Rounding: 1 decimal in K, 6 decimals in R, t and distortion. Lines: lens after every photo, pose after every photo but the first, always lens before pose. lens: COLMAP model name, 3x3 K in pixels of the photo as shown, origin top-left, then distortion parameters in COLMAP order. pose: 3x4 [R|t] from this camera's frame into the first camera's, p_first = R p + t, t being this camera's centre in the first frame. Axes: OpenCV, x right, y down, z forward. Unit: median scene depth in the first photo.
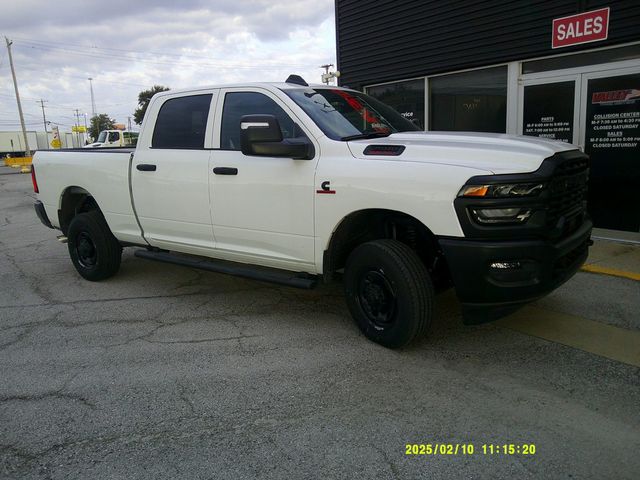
lens RADIAL K [[530.2, 0, 320.0], [0, 530.2, 240.0], [0, 0, 1]] dist [-0.000353, -0.012919]
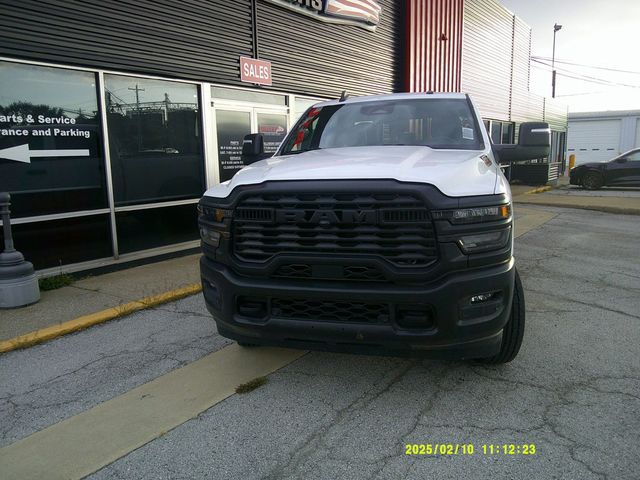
lens RADIAL K [[526.3, 0, 321.7], [0, 526.3, 246.8], [0, 0, 1]] dist [0.037687, -0.093326]
pose [[-0.338859, -0.117863, 0.933425, -0.757588], [0.203640, 0.959415, 0.195072, -0.213390], [-0.918534, 0.256185, -0.301105, 1.323766]]
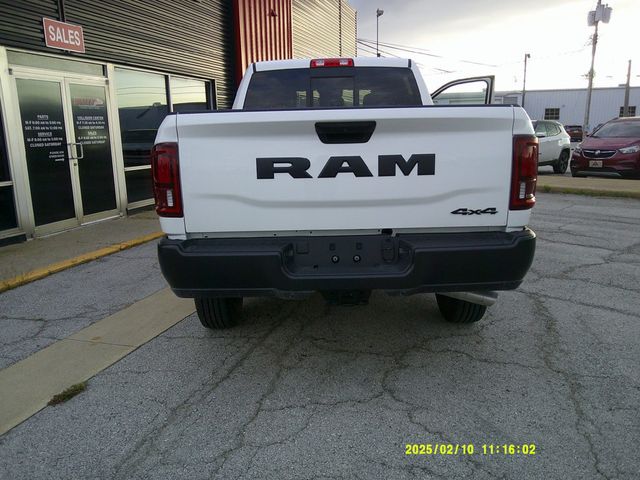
lens RADIAL K [[526.3, 0, 321.7], [0, 526.3, 246.8], [0, 0, 1]] dist [0.037687, -0.093326]
pose [[-0.599536, -0.121421, 0.791084, -0.734233], [0.189986, 0.938582, 0.288044, -0.200661], [-0.777471, 0.322988, -0.539645, 1.301324]]
